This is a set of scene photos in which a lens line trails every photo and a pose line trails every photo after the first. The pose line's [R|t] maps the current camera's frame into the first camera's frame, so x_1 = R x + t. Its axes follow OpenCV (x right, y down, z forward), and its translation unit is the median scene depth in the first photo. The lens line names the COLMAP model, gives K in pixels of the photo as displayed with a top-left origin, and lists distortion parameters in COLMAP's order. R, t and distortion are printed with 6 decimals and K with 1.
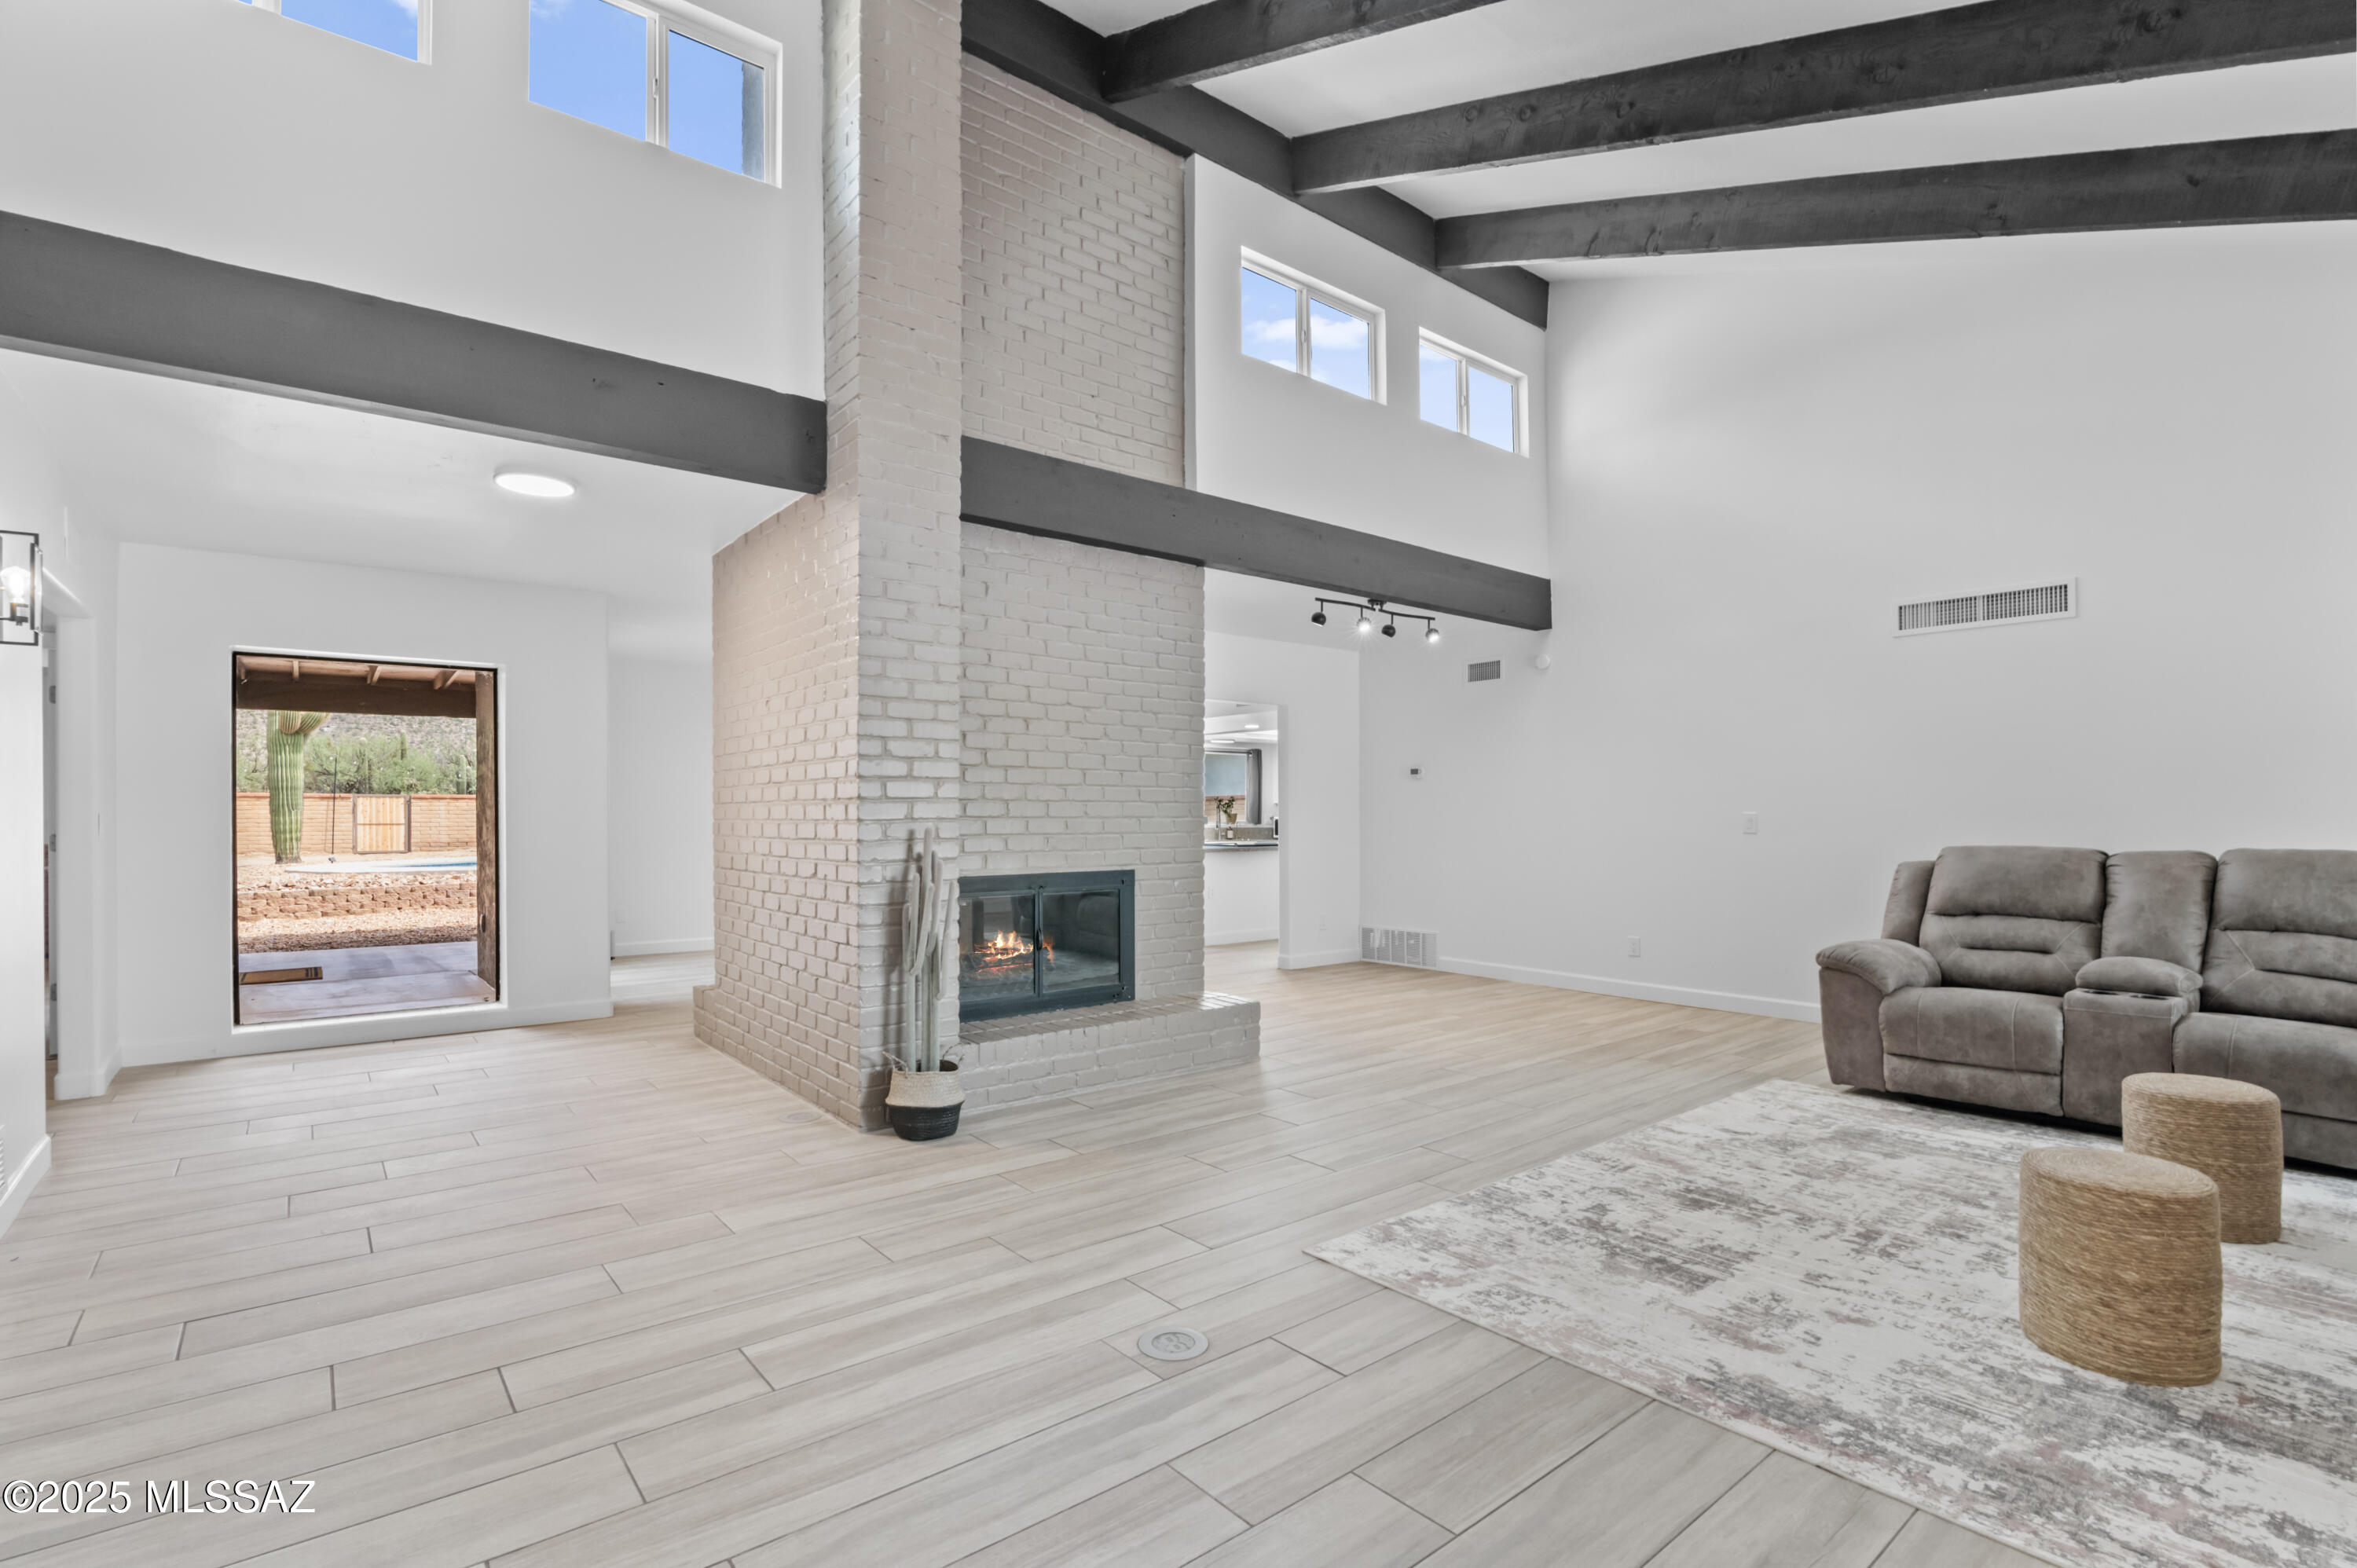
lens RADIAL K [[1084.9, 0, 1191.8], [0, 1084.9, 817.2], [0, 0, 1]] dist [-0.019019, 0.000265]
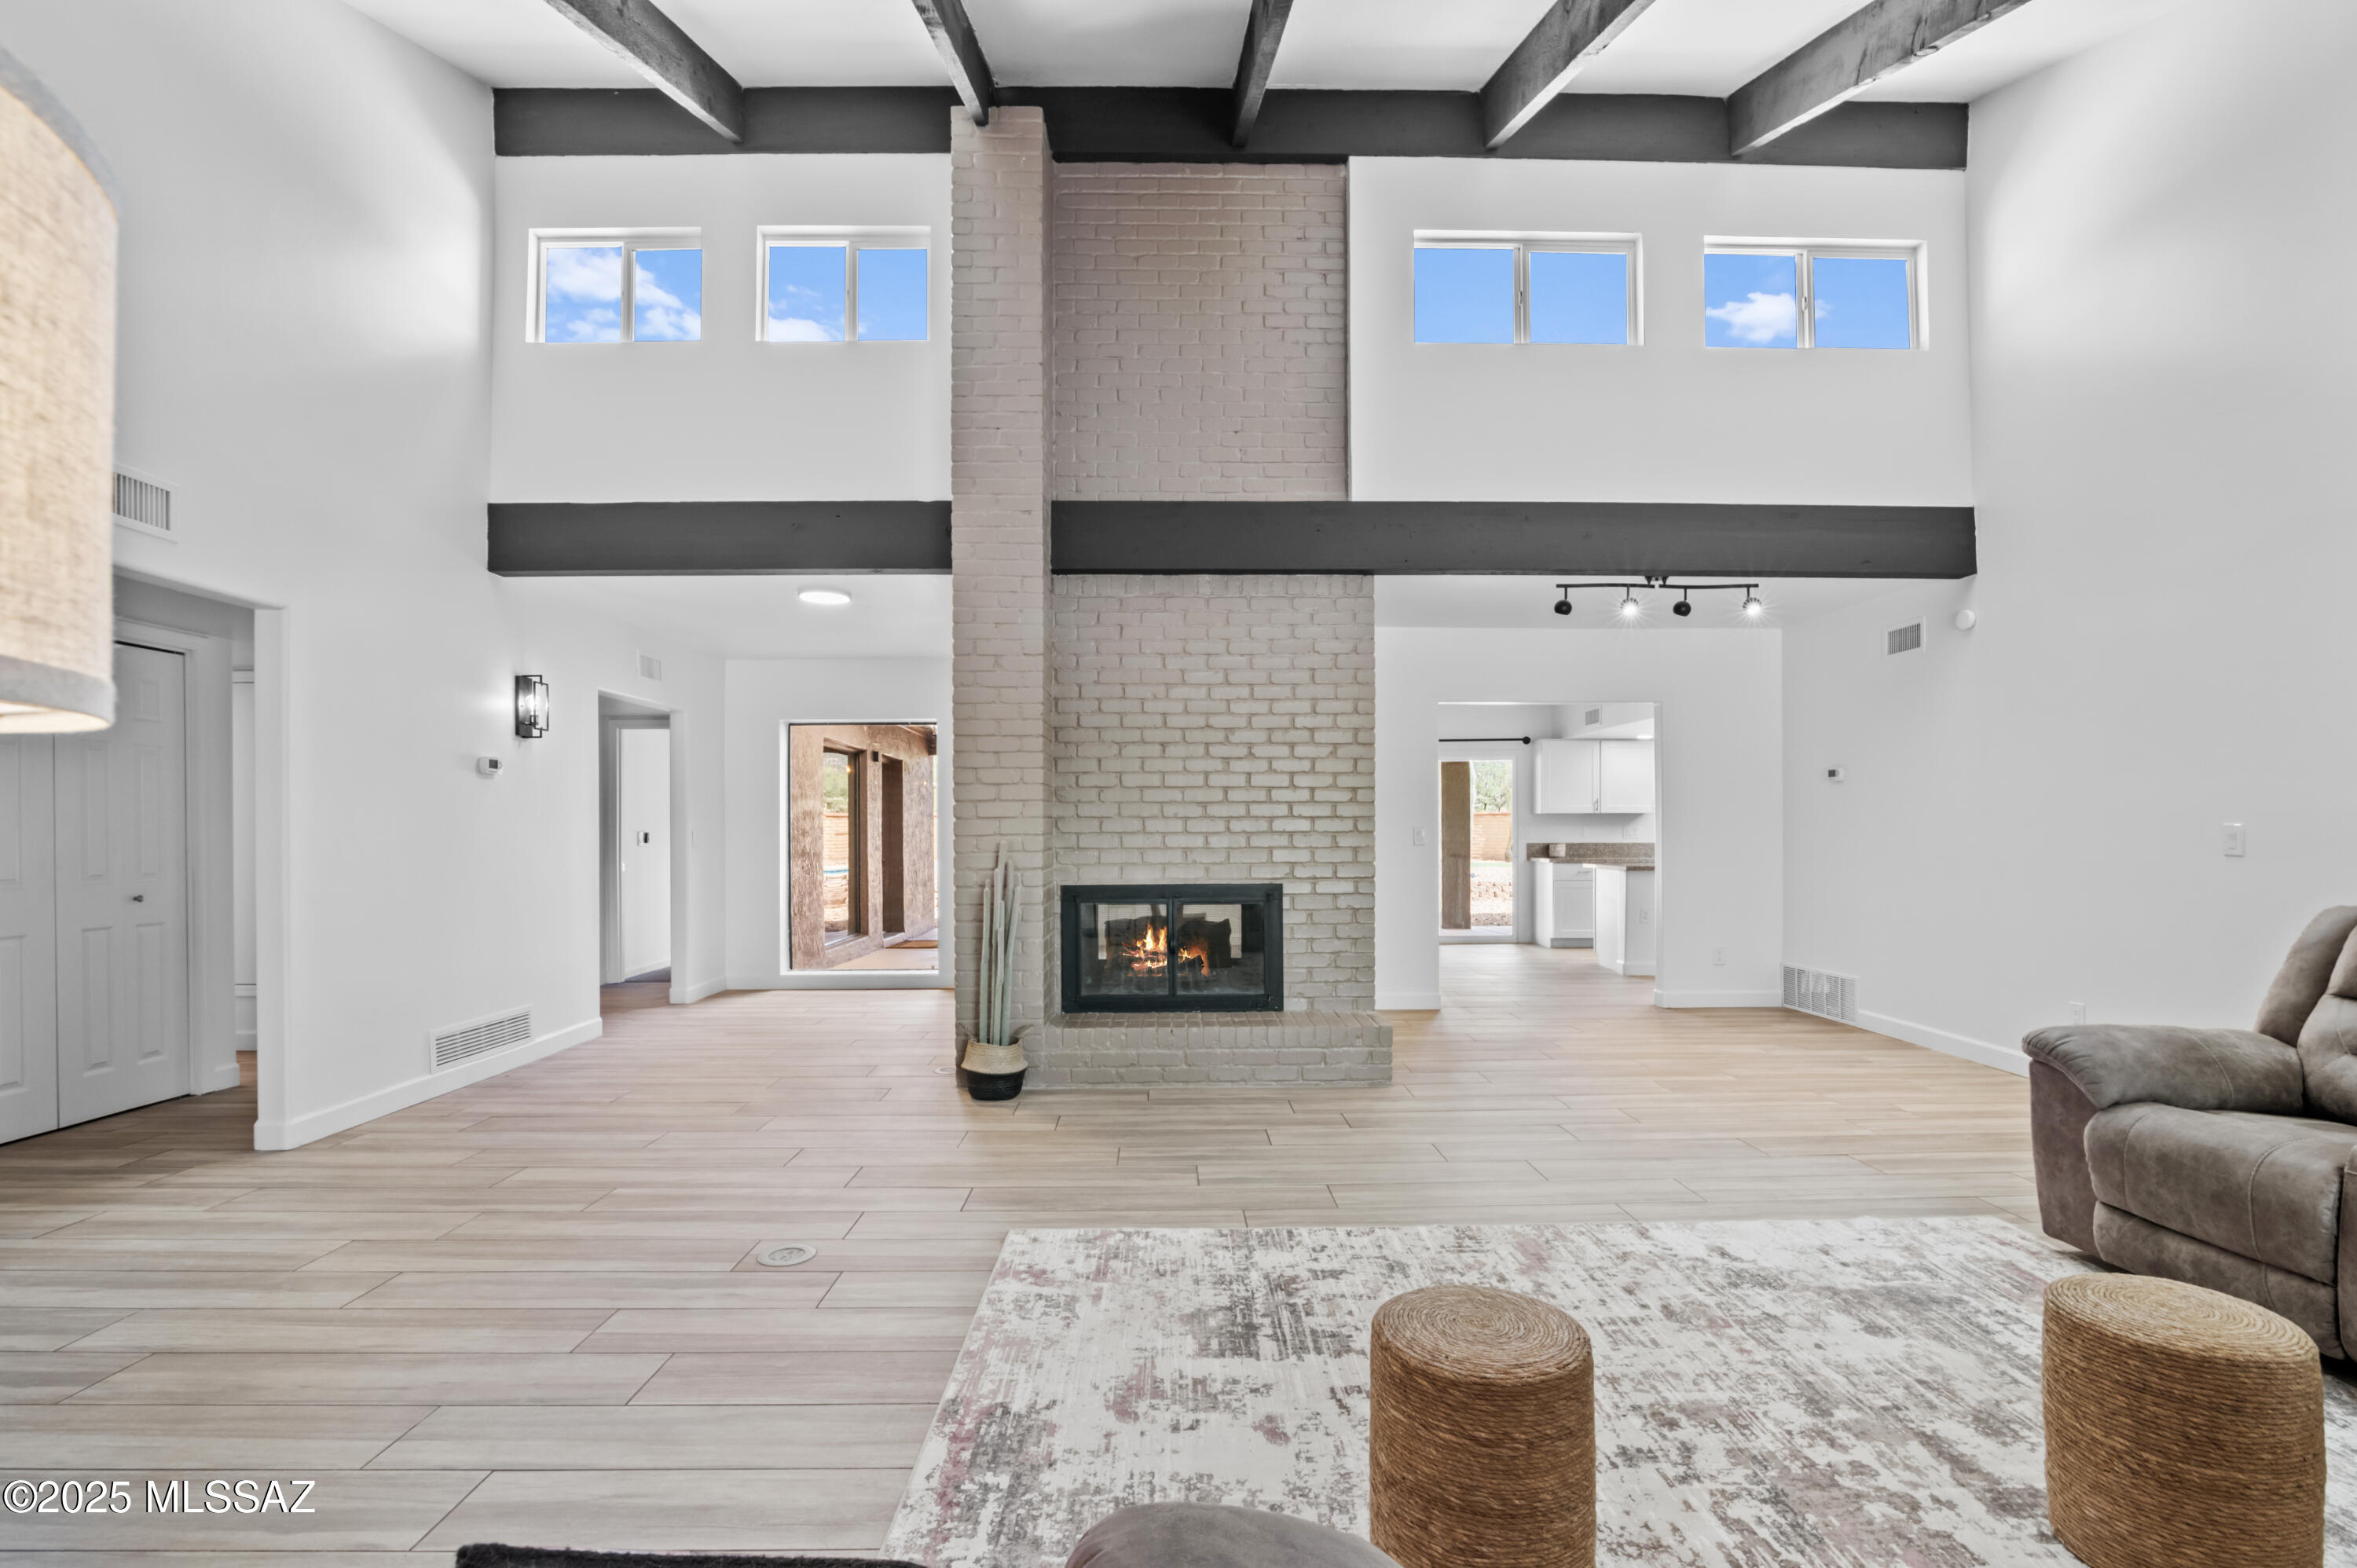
lens RADIAL K [[1090.6, 0, 1188.4], [0, 1090.6, 832.0], [0, 0, 1]] dist [-0.019965, -0.000035]
pose [[0.786330, -0.001781, -0.617804, 0.659610], [0.002314, 0.999997, 0.000062, -0.001050], [0.617802, -0.001479, 0.786332, 0.176468]]
